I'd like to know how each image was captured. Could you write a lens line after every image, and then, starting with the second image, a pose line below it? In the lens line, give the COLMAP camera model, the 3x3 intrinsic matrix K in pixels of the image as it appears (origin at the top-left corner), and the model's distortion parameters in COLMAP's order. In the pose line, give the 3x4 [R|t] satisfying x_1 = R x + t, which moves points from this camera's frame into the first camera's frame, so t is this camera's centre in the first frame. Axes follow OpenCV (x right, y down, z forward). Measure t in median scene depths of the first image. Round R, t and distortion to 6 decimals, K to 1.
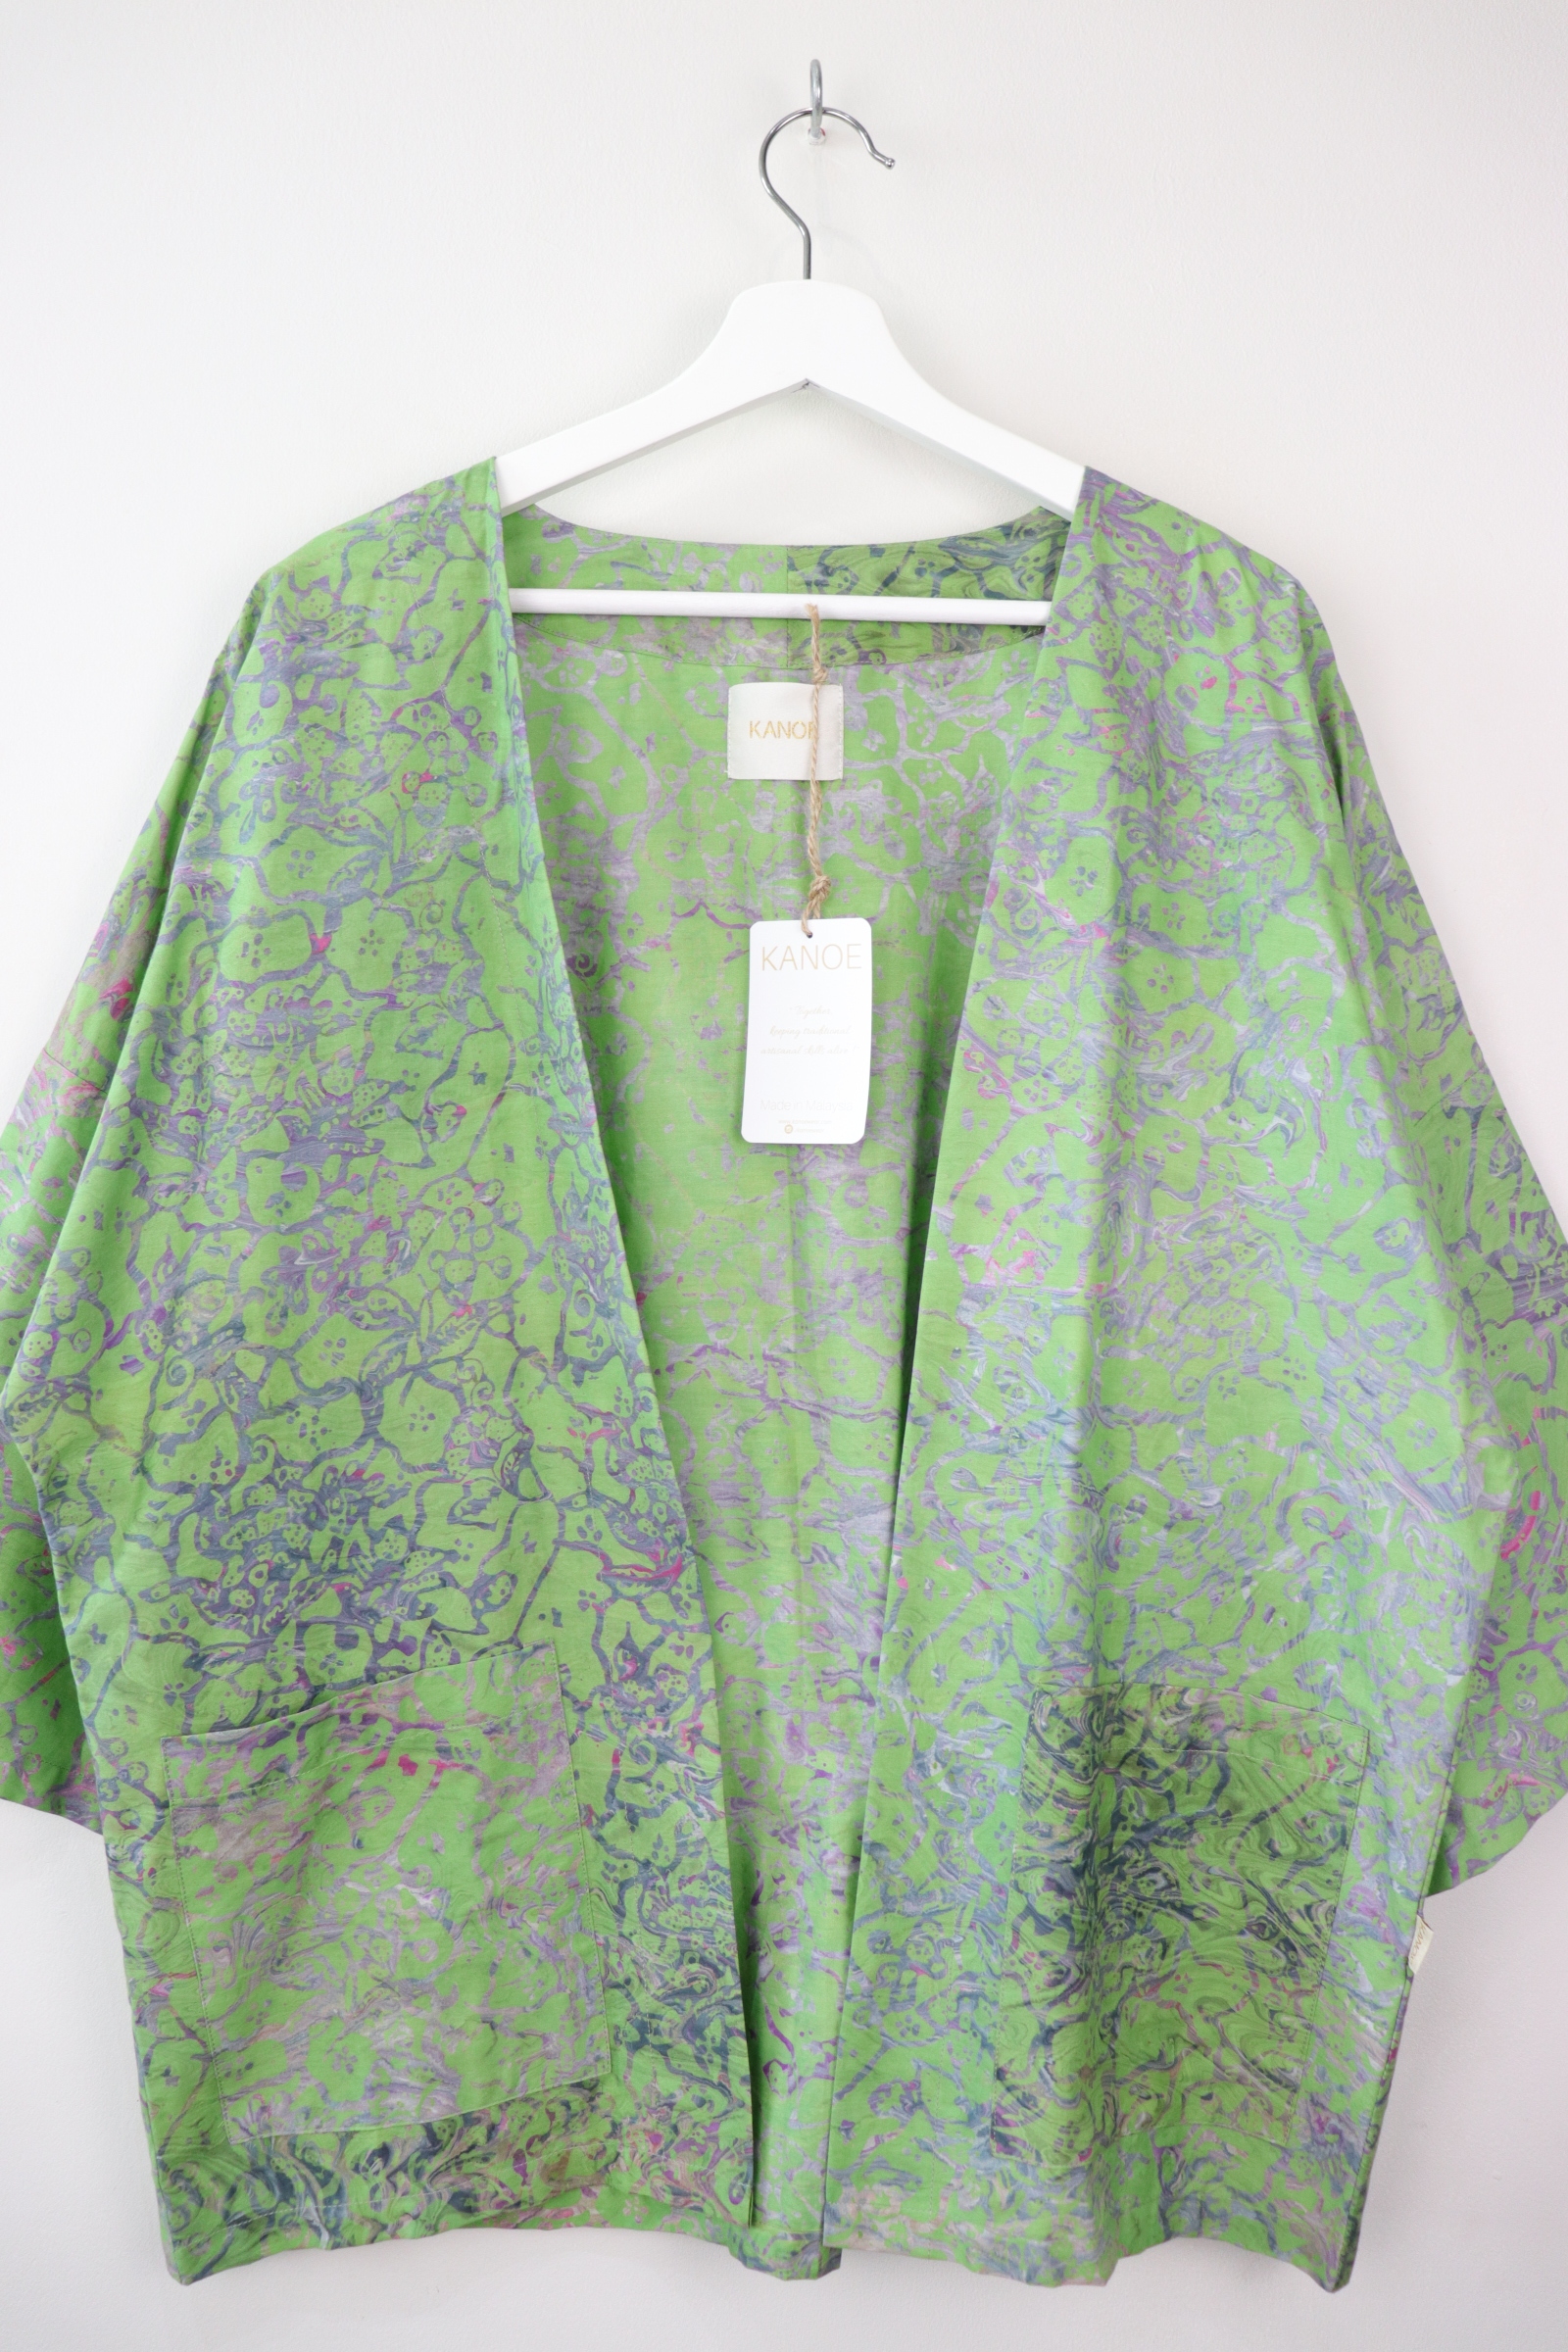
lens RADIAL K [[2069.7, 0, 778.9], [0, 2069.7, 1163.6], [0, 0, 1]] dist [-0.116462, 0.048270]
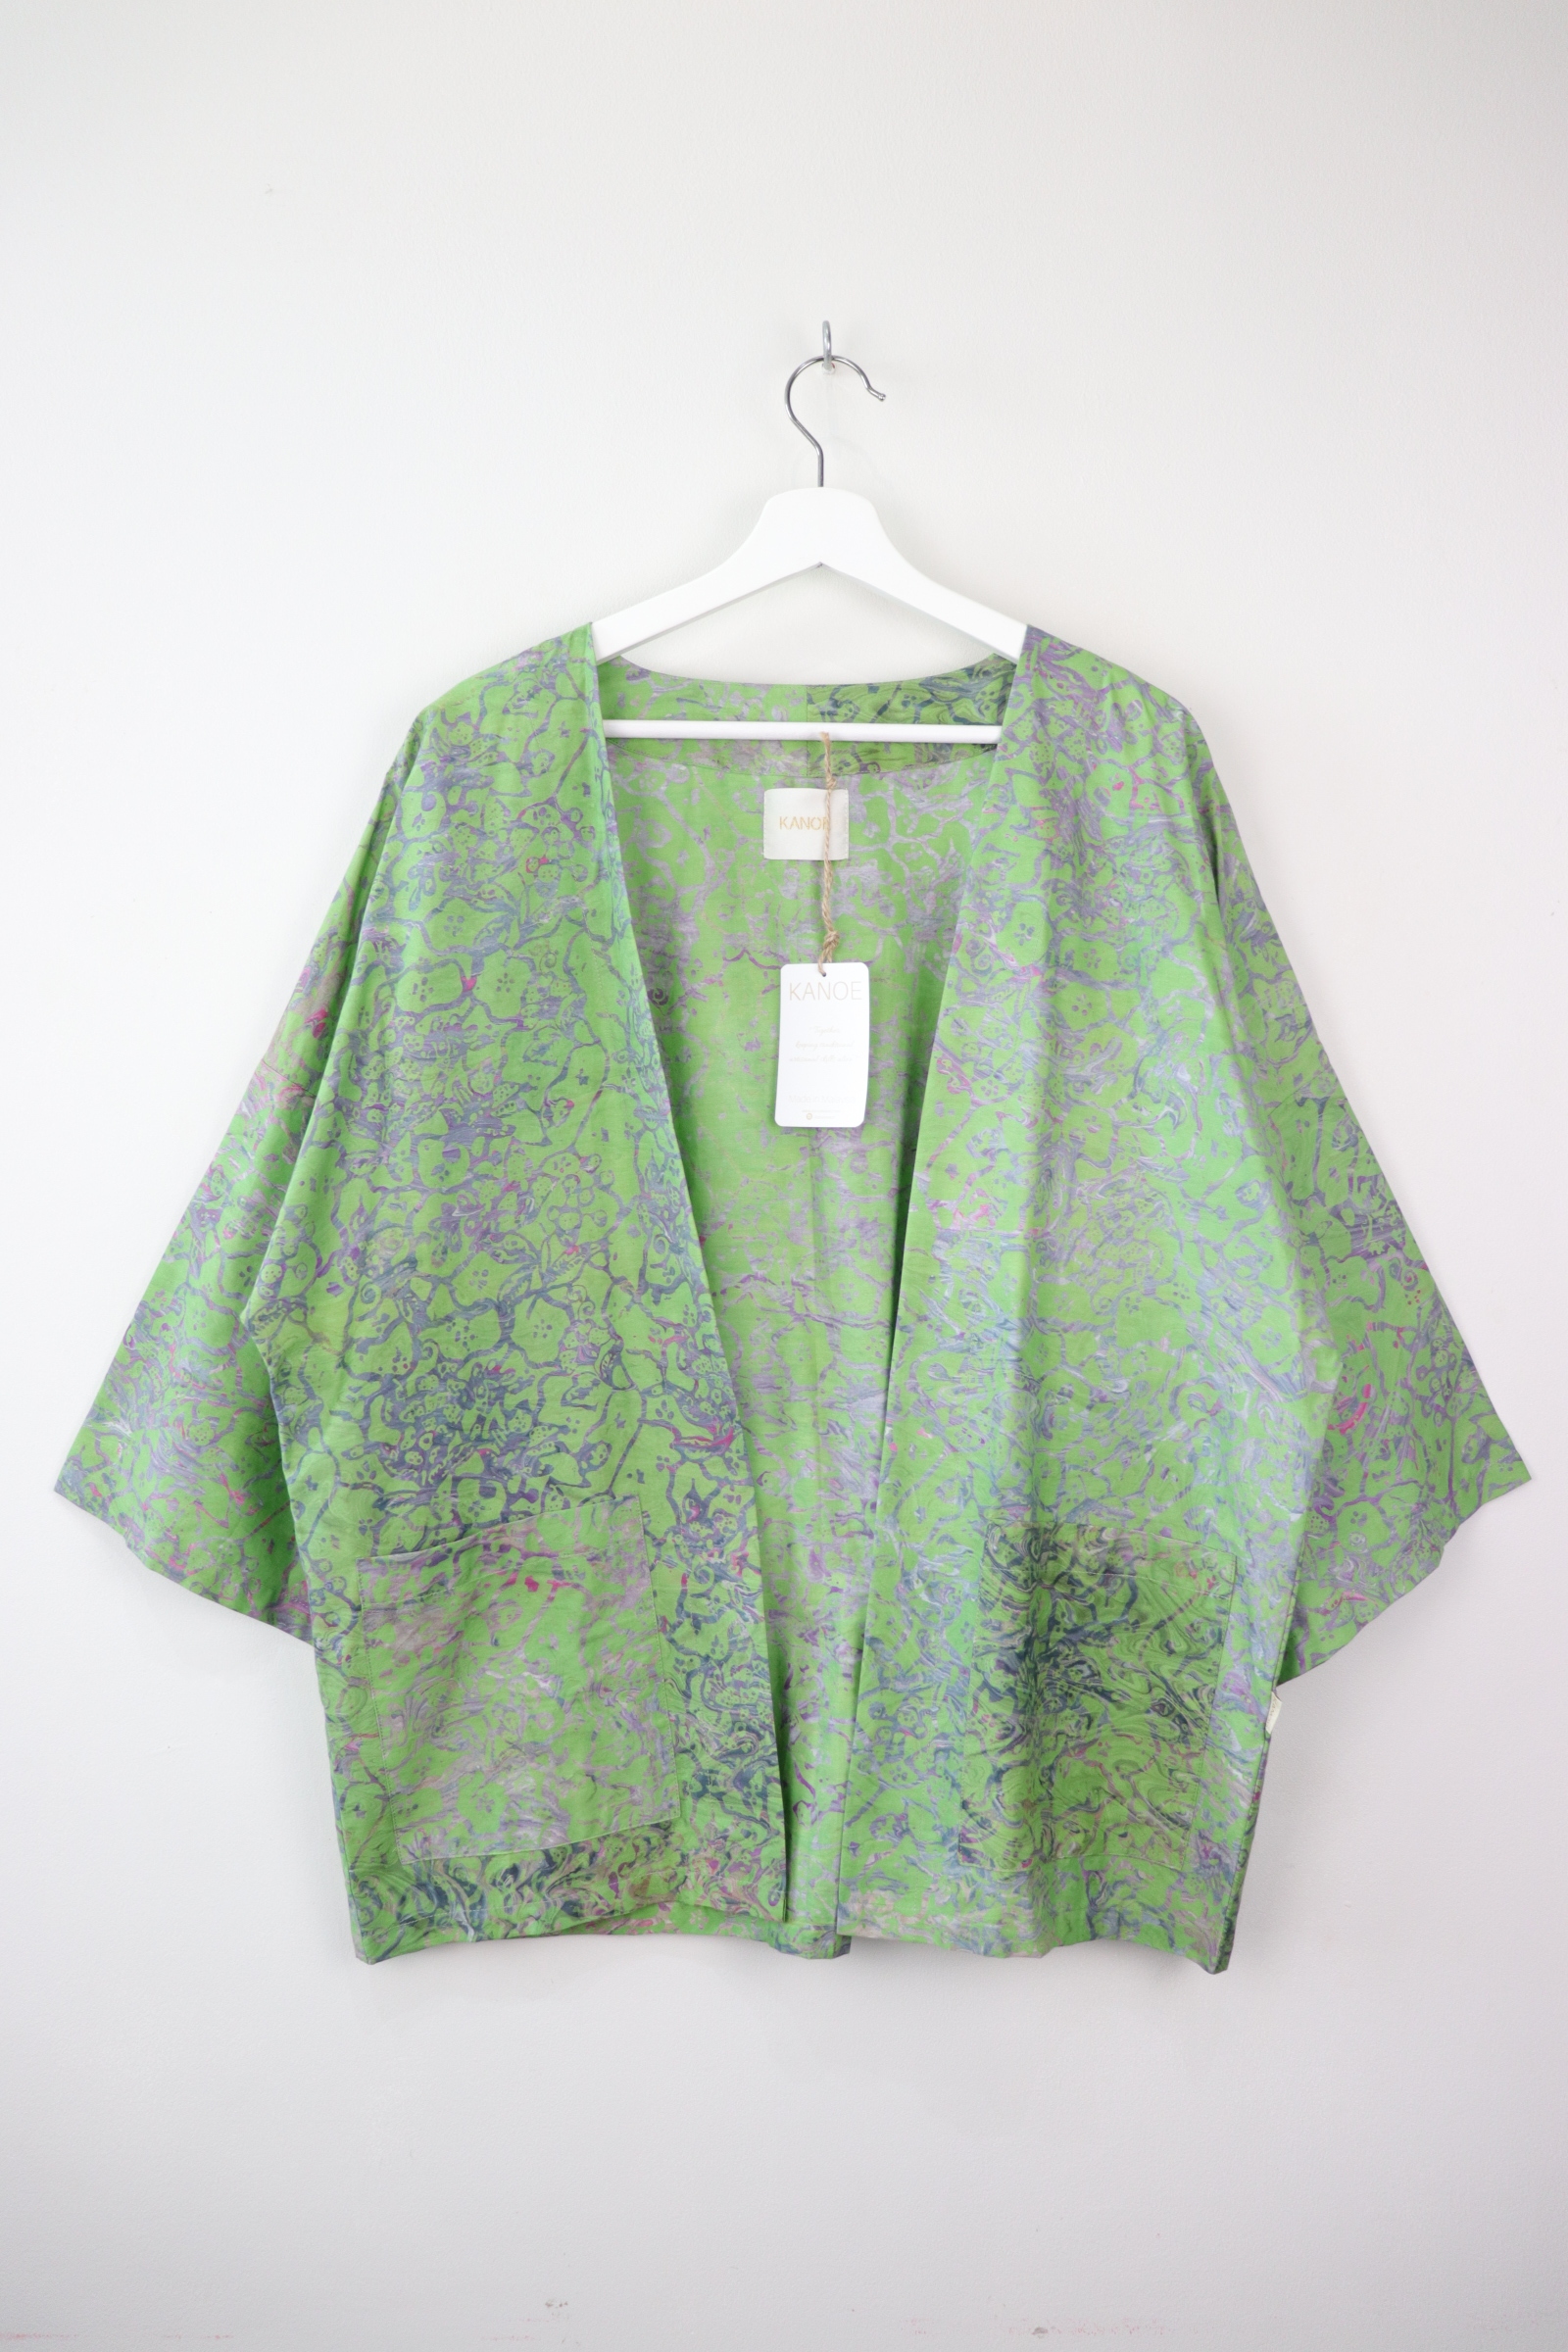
lens RADIAL K [[2069.7, 0, 791.7], [0, 2069.7, 1169.7], [0, 0, 1]] dist [-0.116462, 0.048270]
pose [[0.999800, -0.003232, -0.019732, 0.019994], [0.003567, 0.999849, 0.016988, -0.004759], [0.019674, -0.017055, 0.999661, -0.370109]]
